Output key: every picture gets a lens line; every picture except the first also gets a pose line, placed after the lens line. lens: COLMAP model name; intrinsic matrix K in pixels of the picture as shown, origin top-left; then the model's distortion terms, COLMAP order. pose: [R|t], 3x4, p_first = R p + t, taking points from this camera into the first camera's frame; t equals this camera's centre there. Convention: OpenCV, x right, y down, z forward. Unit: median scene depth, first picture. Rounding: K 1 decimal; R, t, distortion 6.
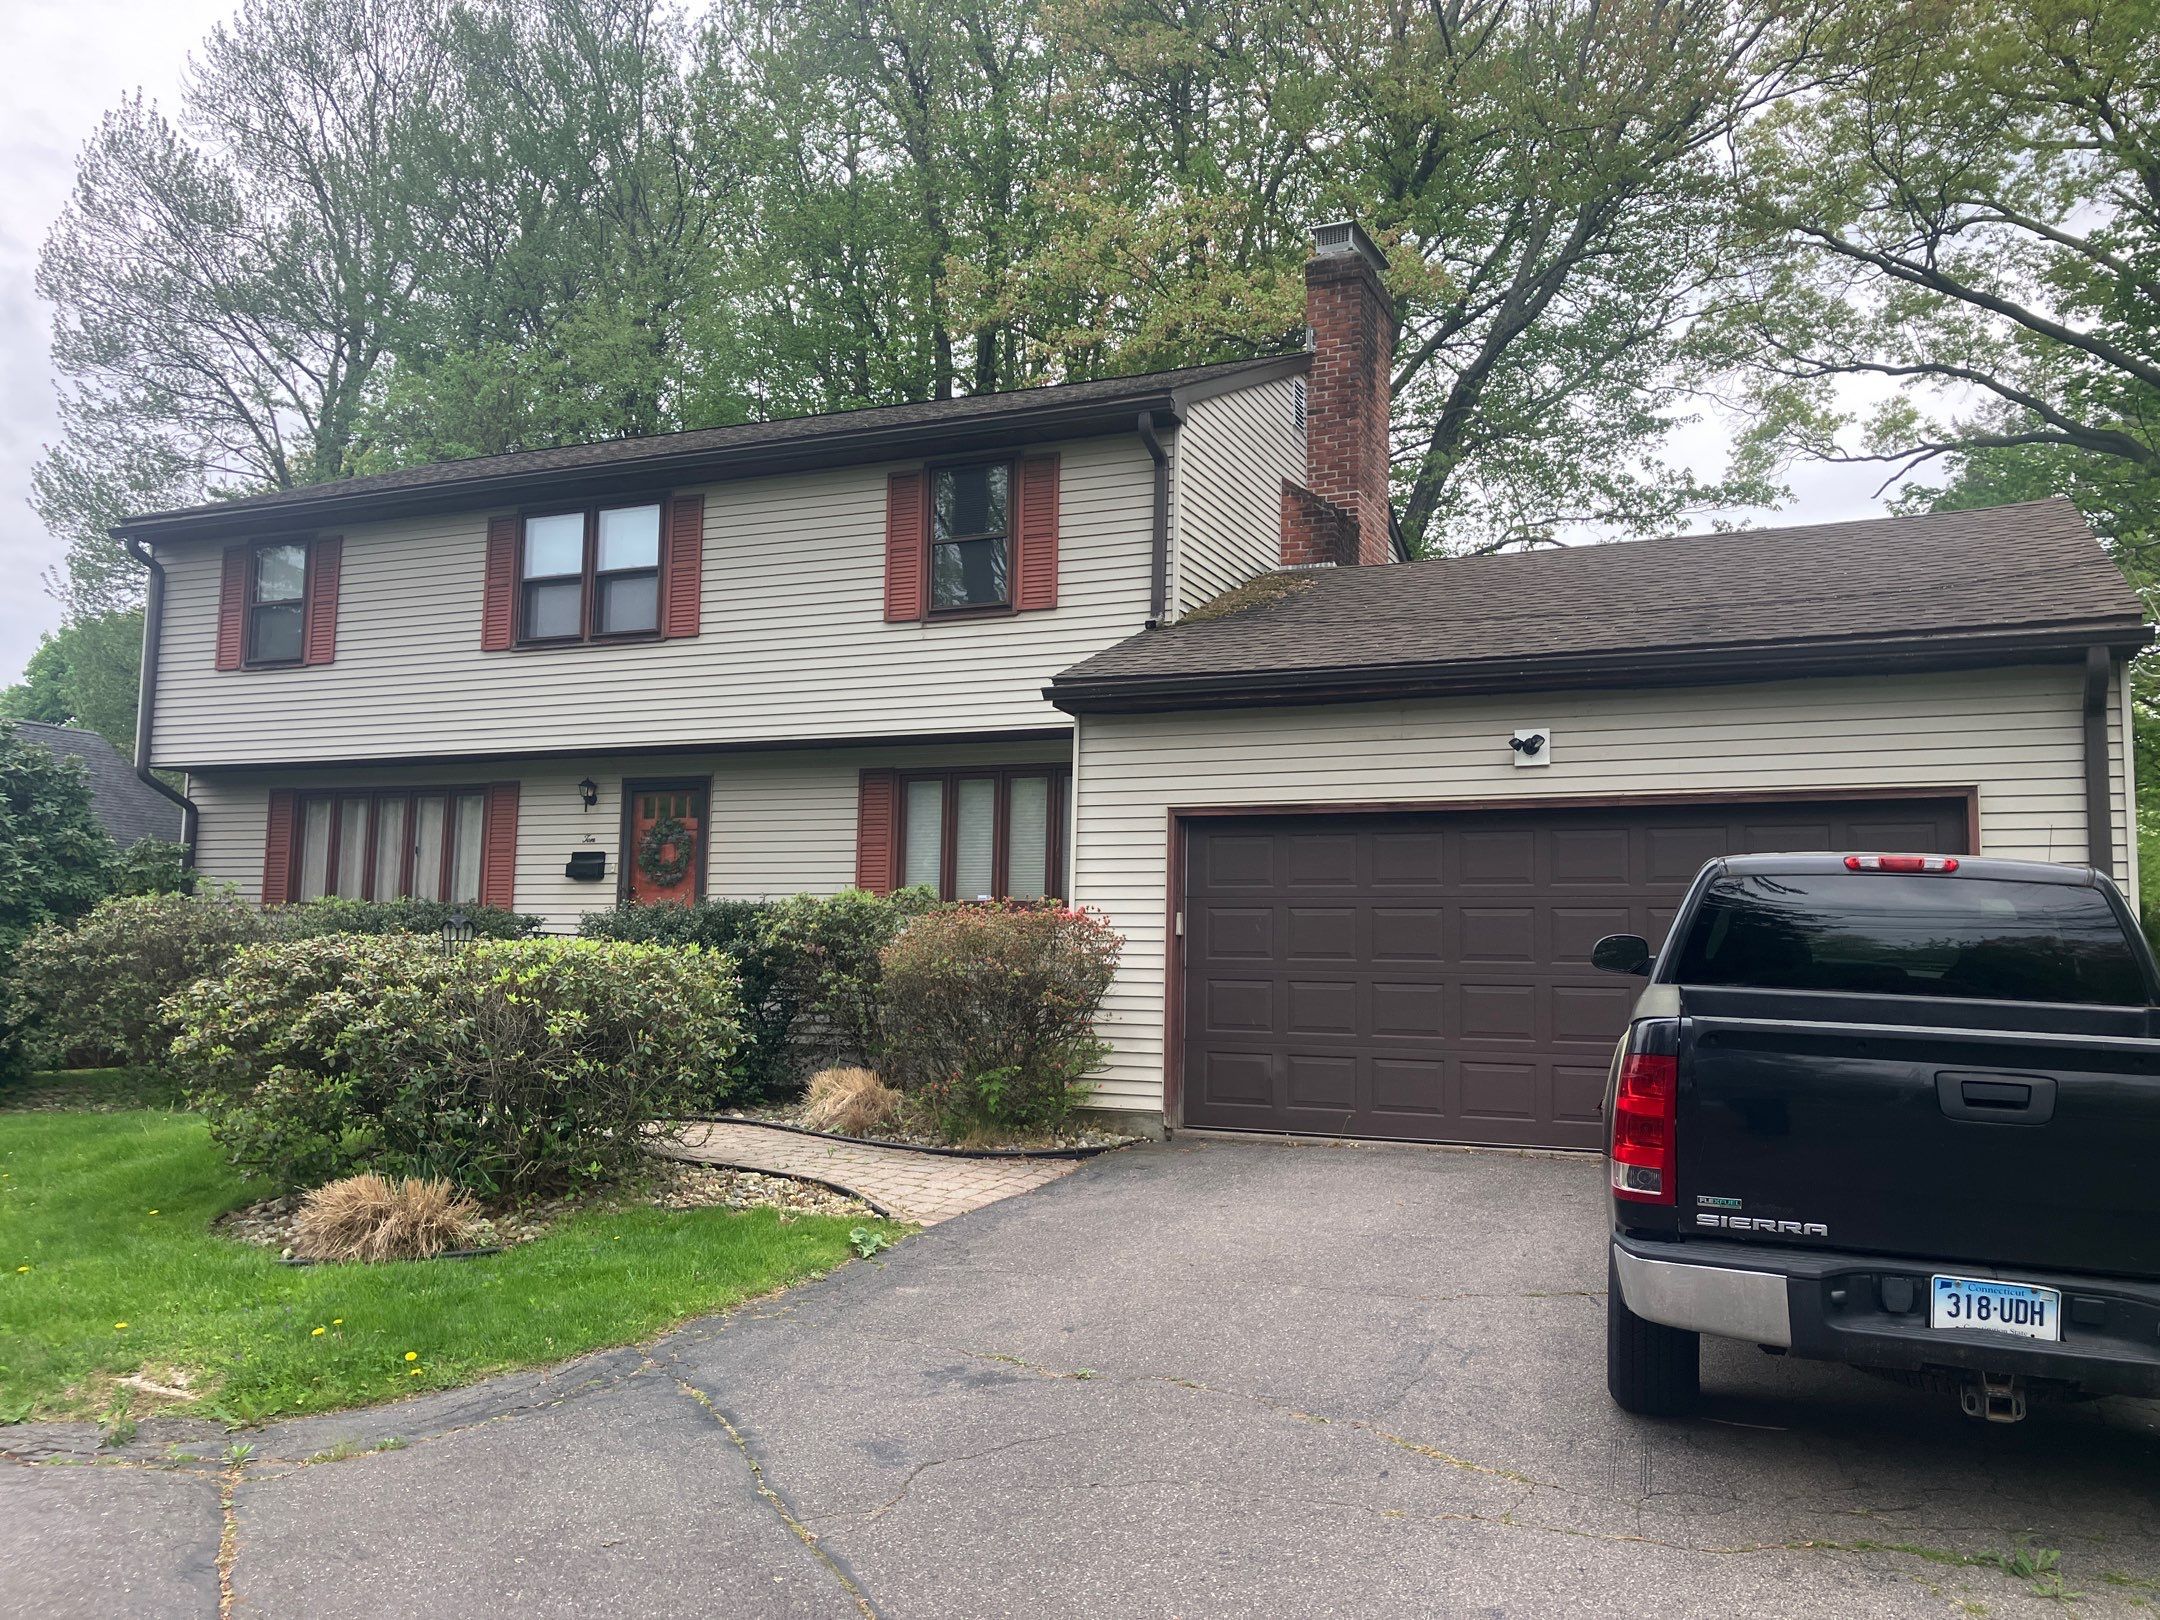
lens RADIAL K [[1761.0, 0, 1100.0], [0, 1761.0, 815.1], [0, 0, 1]] dist [0.044036, -0.027936]
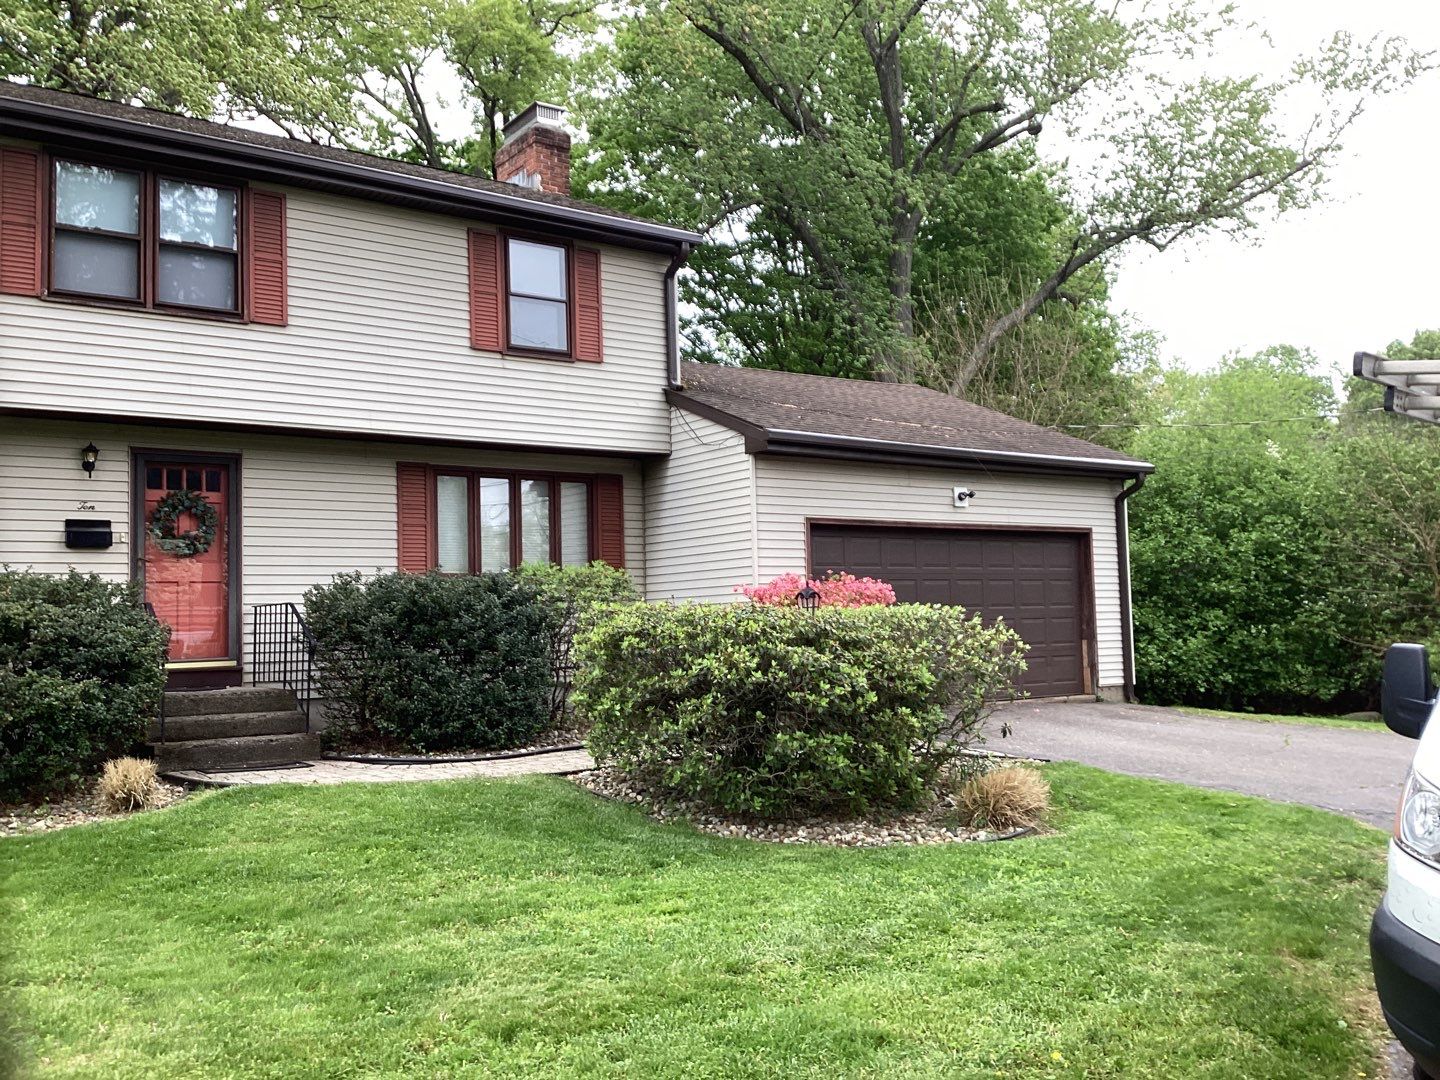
lens RADIAL K [[1310.5, 0, 730.6], [0, 1310.5, 549.4], [0, 0, 1]] dist [0.090747, -0.146090]
pose [[0.492932, 0.021847, 0.869794, -0.765238], [-0.048987, 0.998796, 0.002675, 0.018518], [-0.868688, -0.043927, 0.493409, 0.345430]]
